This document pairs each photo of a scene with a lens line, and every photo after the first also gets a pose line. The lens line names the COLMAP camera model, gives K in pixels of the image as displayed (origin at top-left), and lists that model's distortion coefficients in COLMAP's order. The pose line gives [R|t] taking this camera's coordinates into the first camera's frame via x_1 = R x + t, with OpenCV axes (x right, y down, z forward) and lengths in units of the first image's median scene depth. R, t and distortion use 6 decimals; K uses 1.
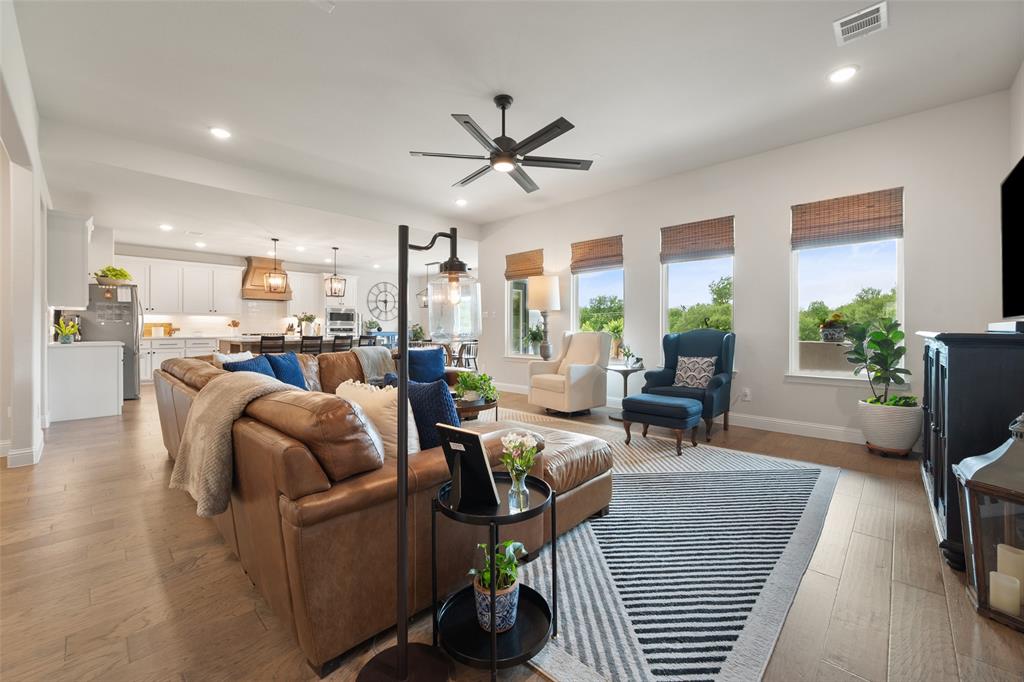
lens RADIAL K [[404.3, 0, 515.1], [0, 404.3, 332.7], [0, 0, 1]] dist [-0.000789, -0.000032]
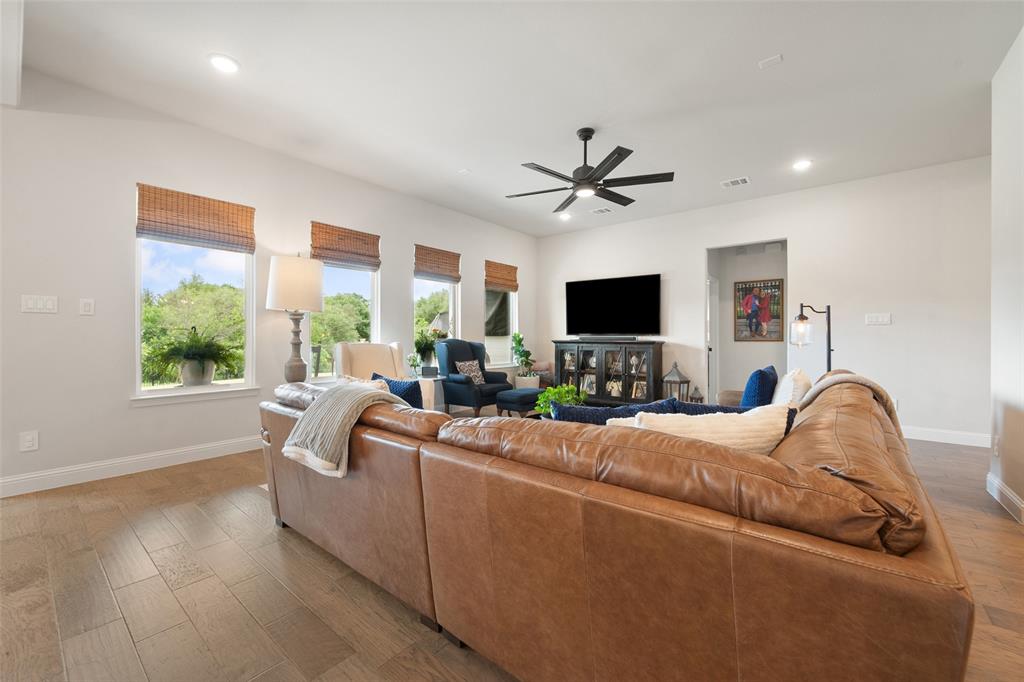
lens RADIAL K [[407.4, 0, 514.1], [0, 407.4, 337.2], [0, 0, 1]] dist [0.000494, 0.000161]
pose [[-0.079175, 0.000798, 0.996860, -0.469938], [0.007749, 0.999970, -0.000185, -0.007977], [-0.996831, 0.007710, -0.079178, 0.539159]]
